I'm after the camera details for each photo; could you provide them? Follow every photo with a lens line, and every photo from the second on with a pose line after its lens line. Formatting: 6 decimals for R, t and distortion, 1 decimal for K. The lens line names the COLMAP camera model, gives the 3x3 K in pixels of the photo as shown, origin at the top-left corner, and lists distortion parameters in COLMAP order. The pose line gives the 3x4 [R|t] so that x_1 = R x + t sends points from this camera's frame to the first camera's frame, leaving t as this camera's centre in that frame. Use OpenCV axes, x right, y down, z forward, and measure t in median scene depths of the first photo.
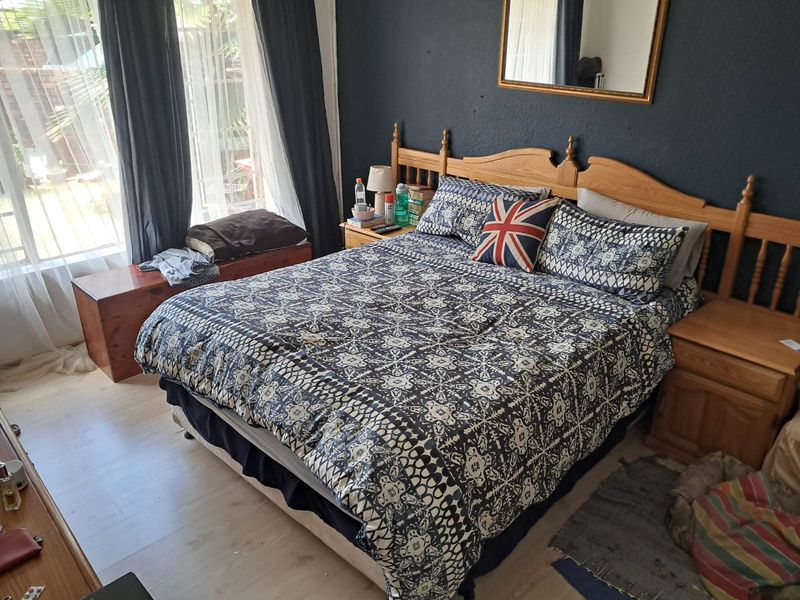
lens RADIAL K [[616.2, 0, 399.2], [0, 616.2, 301.3], [0, 0, 1]] dist [-0.035930, -0.006109]
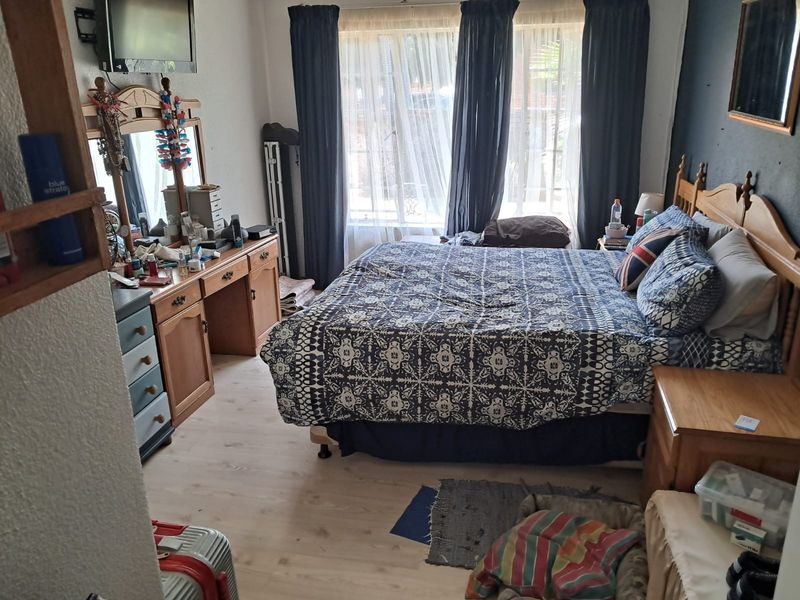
lens RADIAL K [[616.2, 0, 398.3], [0, 616.2, 298.0], [0, 0, 1]] dist [-0.035930, -0.006109]
pose [[0.567330, 0.249737, -0.784709, 1.050079], [-0.304250, 0.949050, 0.082073, -0.011664], [0.765224, 0.192185, 0.614407, 0.128656]]
